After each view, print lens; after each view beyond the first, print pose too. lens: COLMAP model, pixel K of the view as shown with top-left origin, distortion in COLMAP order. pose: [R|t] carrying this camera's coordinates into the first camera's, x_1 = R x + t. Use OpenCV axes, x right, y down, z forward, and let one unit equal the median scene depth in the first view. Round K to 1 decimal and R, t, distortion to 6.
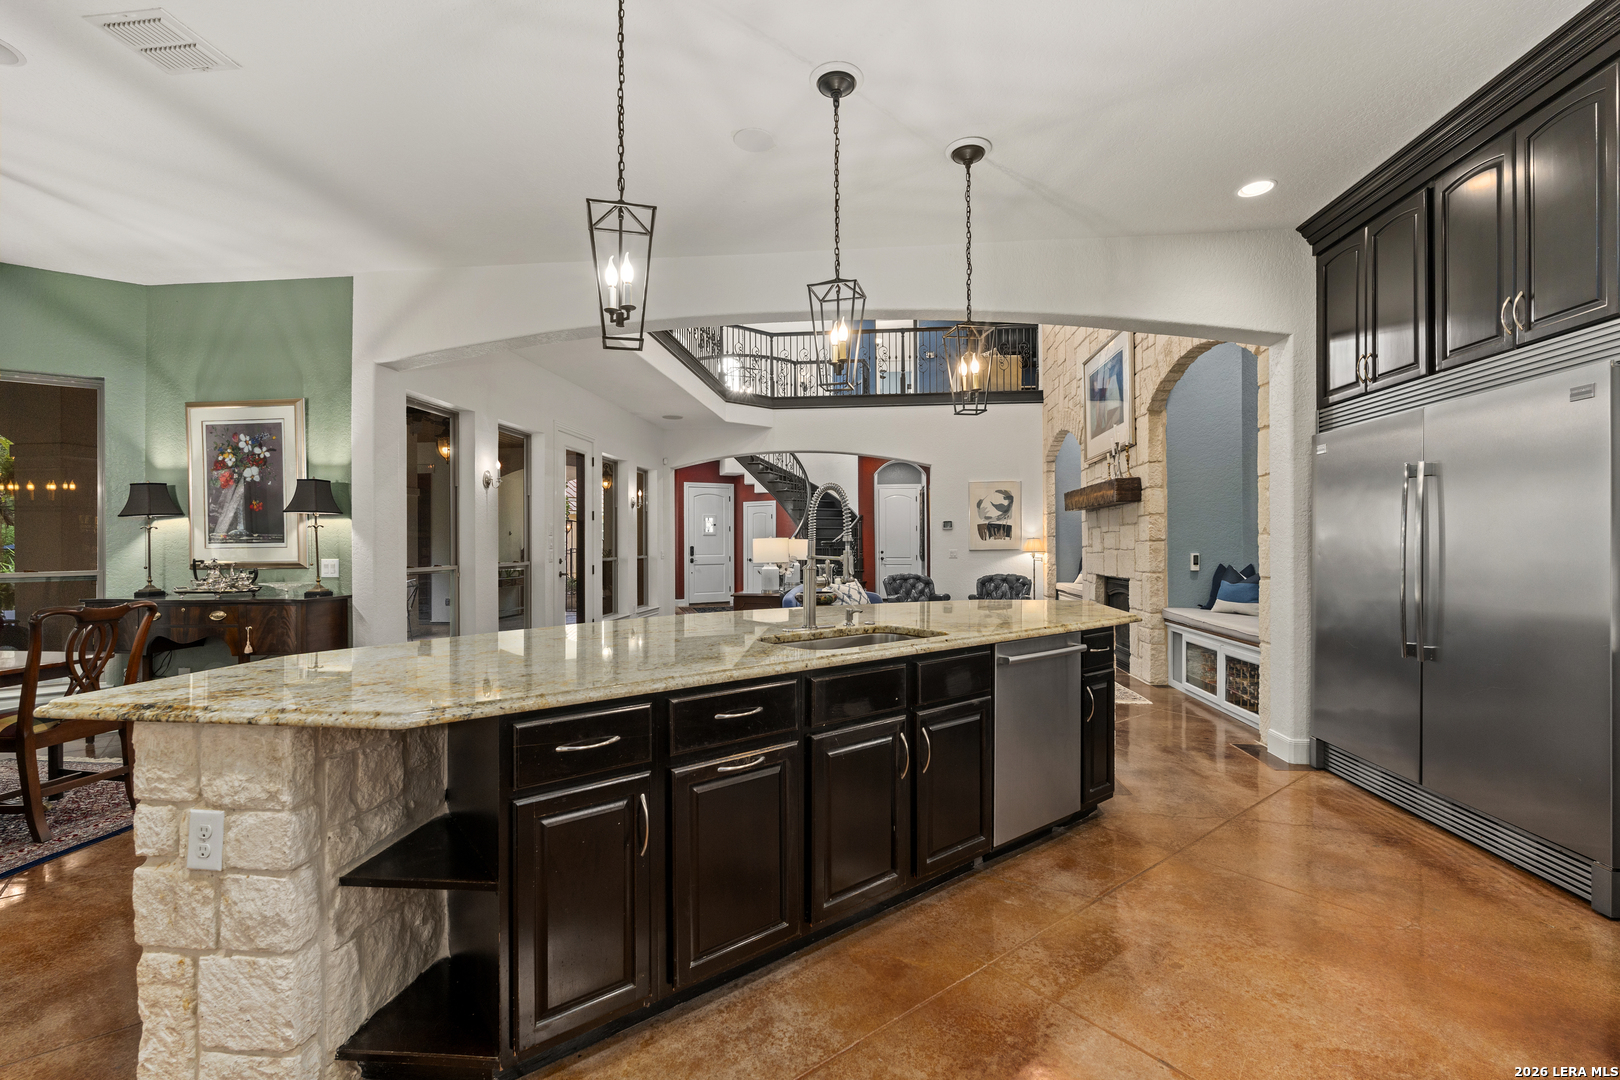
lens RADIAL K [[713.4, 0, 812.2], [0, 713.4, 543.9], [0, 0, 1]] dist [-0.002806, 0.000344]
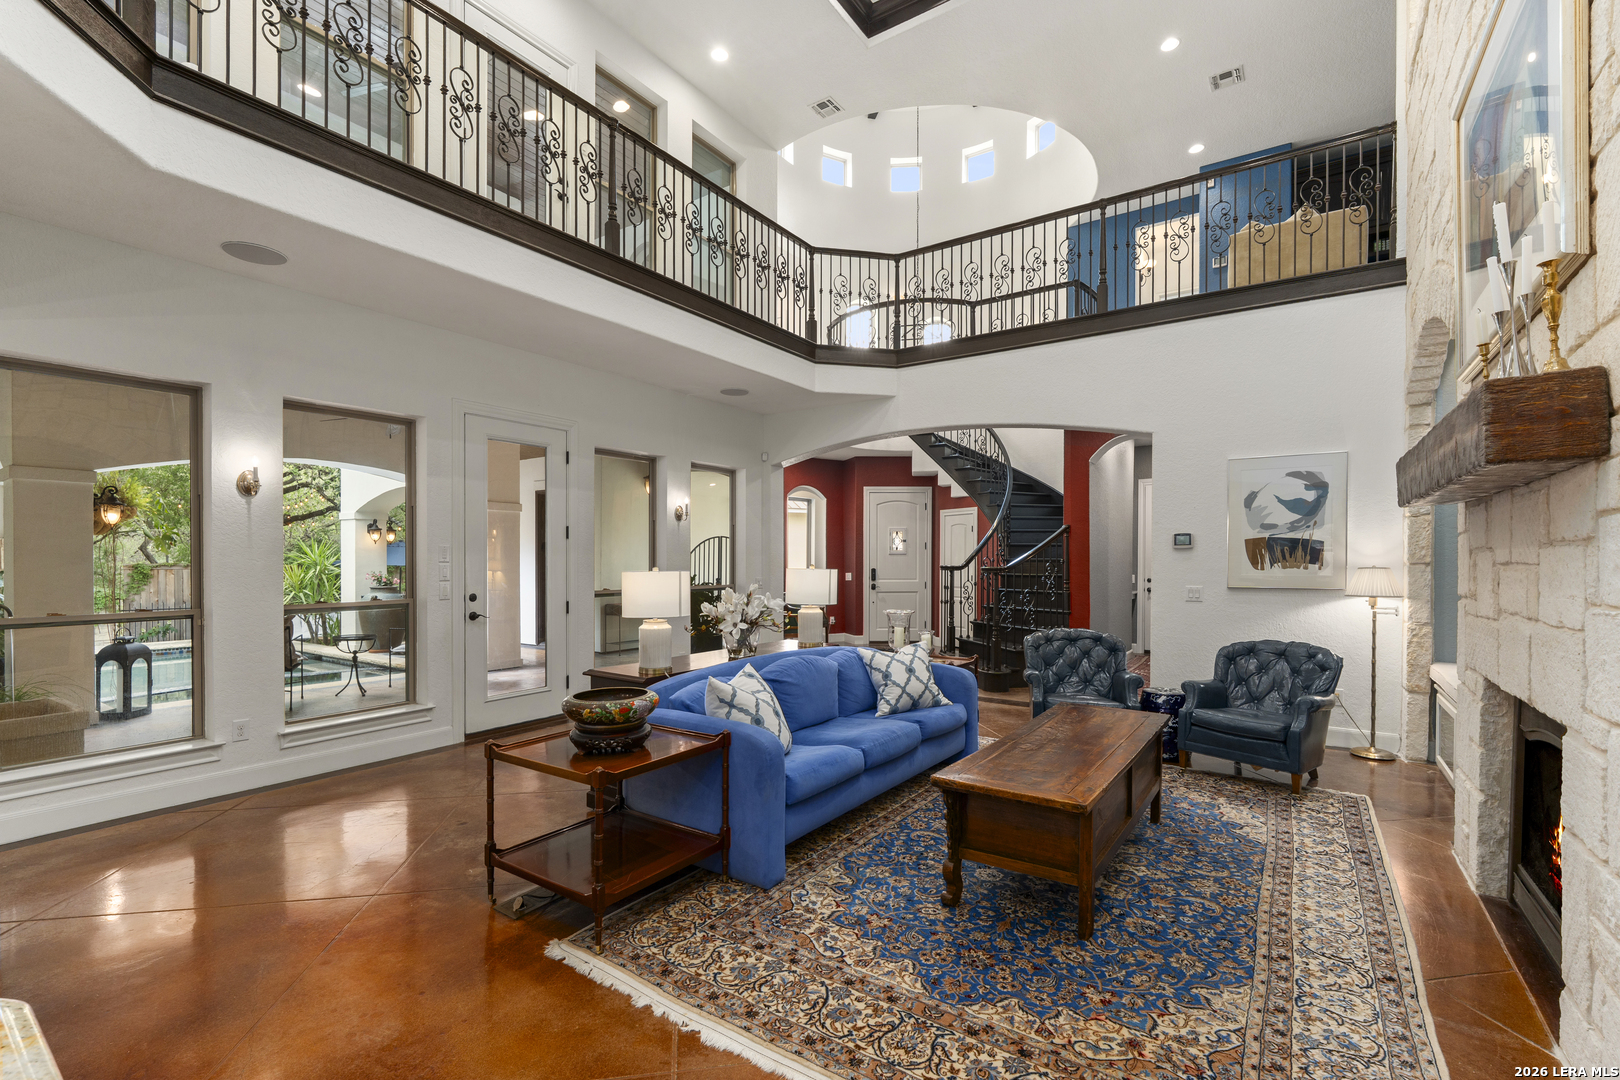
lens RADIAL K [[713.4, 0, 813.3], [0, 713.4, 561.8], [0, 0, 1]] dist [-0.002806, 0.000344]
pose [[0.877658, 0.008098, -0.479220, 0.203828], [-0.005156, 0.999959, 0.007453, -0.013114], [0.479261, -0.004071, 0.877663, 0.388091]]
